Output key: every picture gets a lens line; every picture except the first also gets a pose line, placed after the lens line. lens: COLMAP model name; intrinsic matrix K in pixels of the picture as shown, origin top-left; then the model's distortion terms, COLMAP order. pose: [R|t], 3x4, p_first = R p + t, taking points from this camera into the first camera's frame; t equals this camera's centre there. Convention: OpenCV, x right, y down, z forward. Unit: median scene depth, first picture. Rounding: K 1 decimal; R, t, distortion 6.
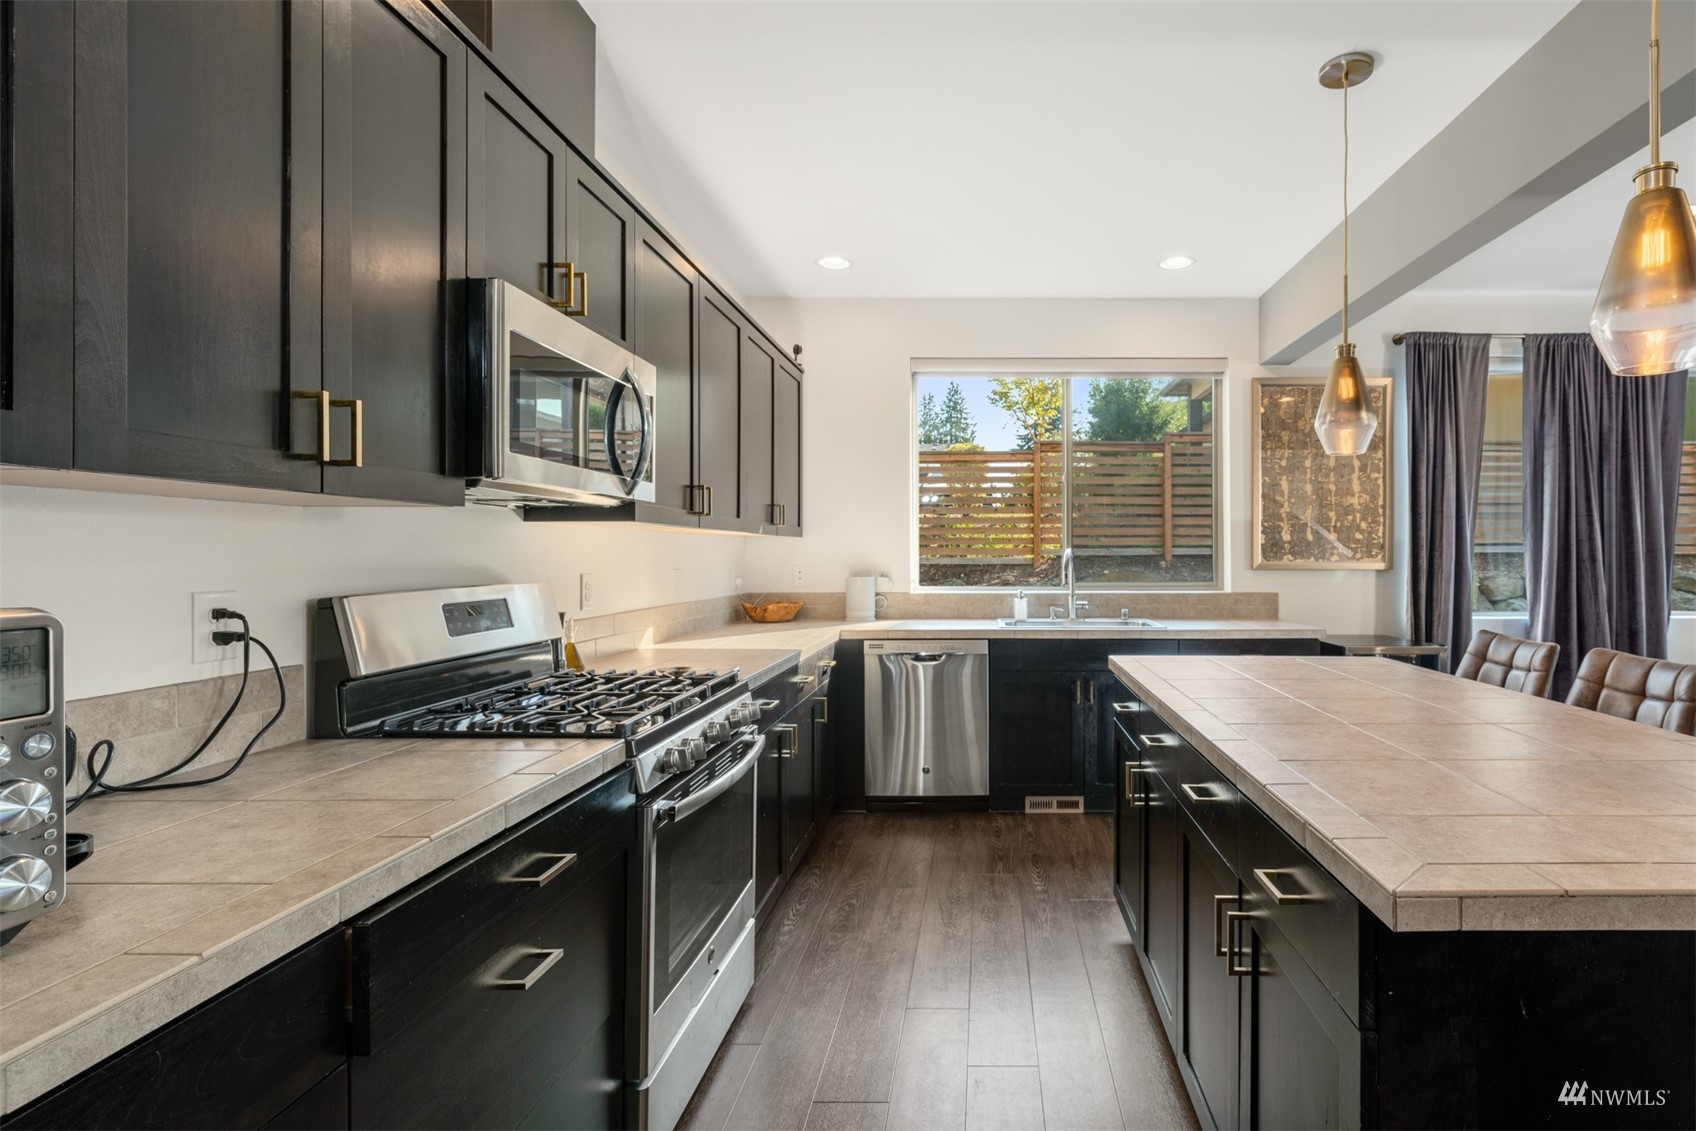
lens RADIAL K [[800.5, 0, 850.3], [0, 800.5, 559.0], [0, 0, 1]] dist [-0.018210, -0.000547]
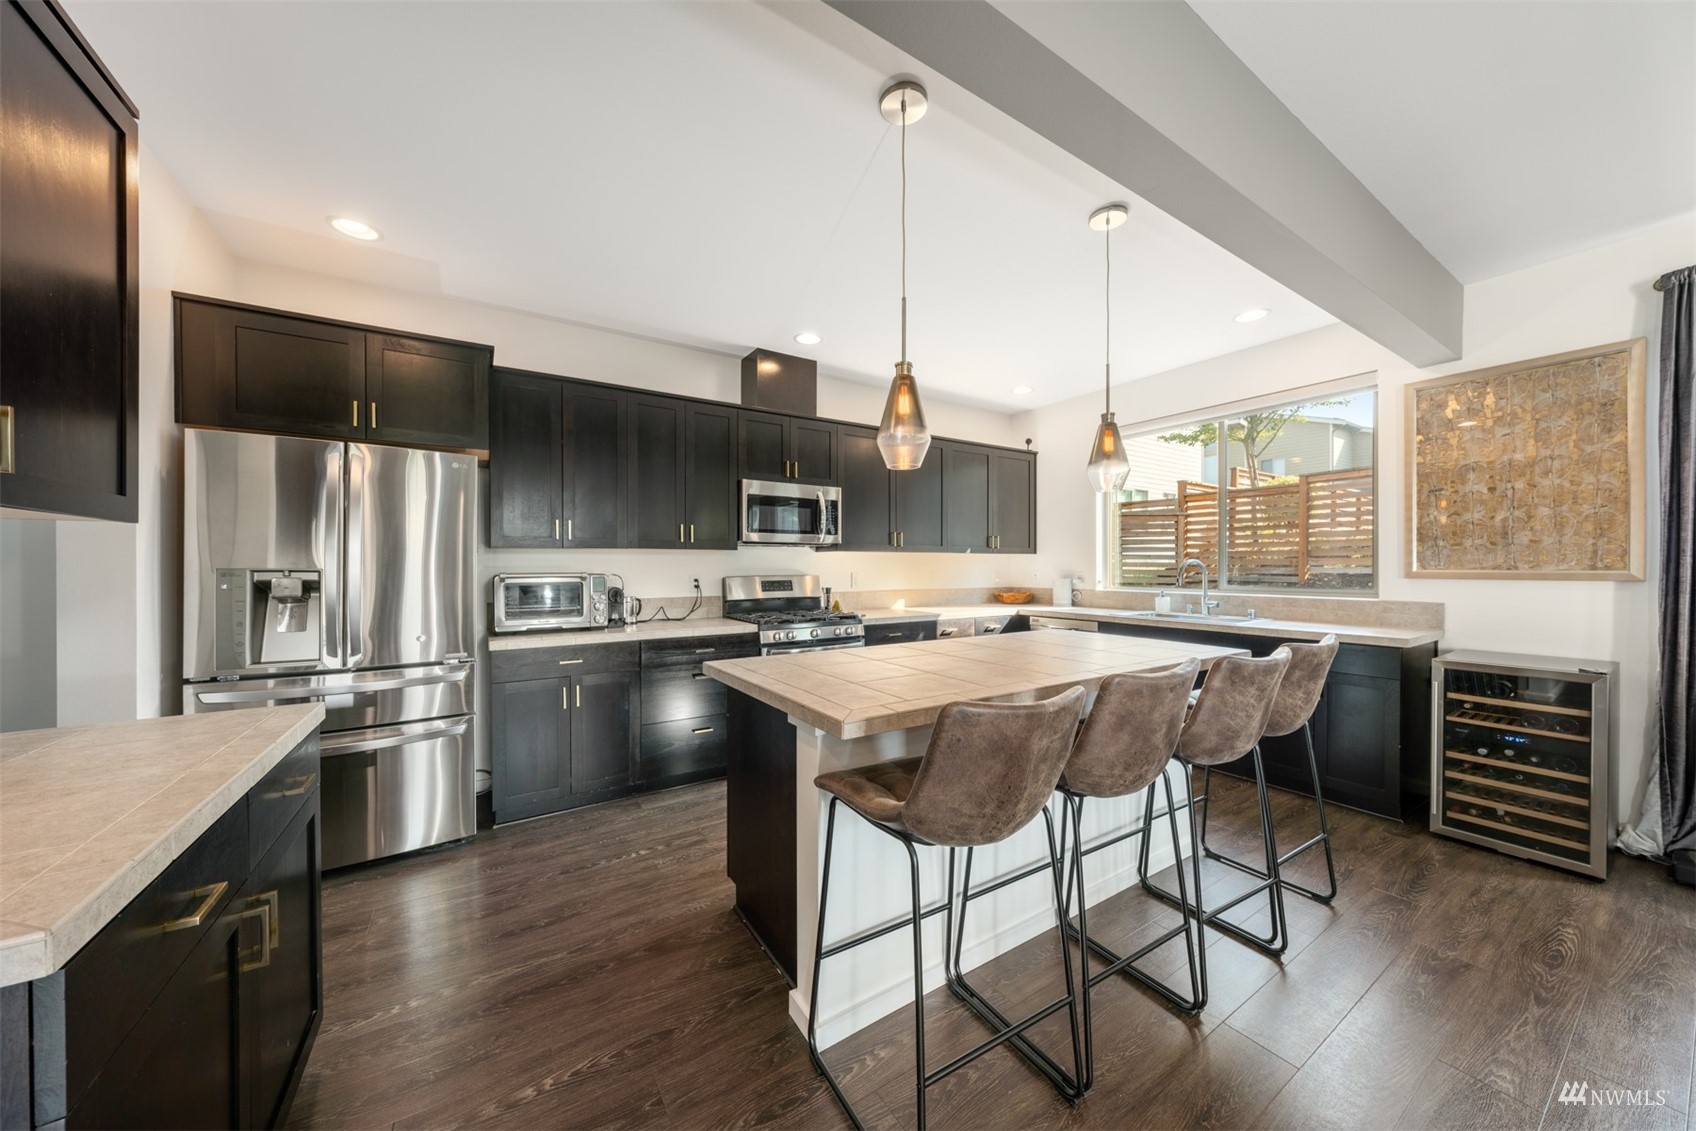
lens RADIAL K [[584.1, 0, 864.0], [0, 584.1, 568.4], [0, 0, 1]] dist [-0.000955, -0.000045]
pose [[0.544002, 0.002216, -0.839081, 0.756436], [-0.002516, 0.999996, 0.001009, 0.002387], [0.839080, 0.001562, 0.544006, 0.052702]]
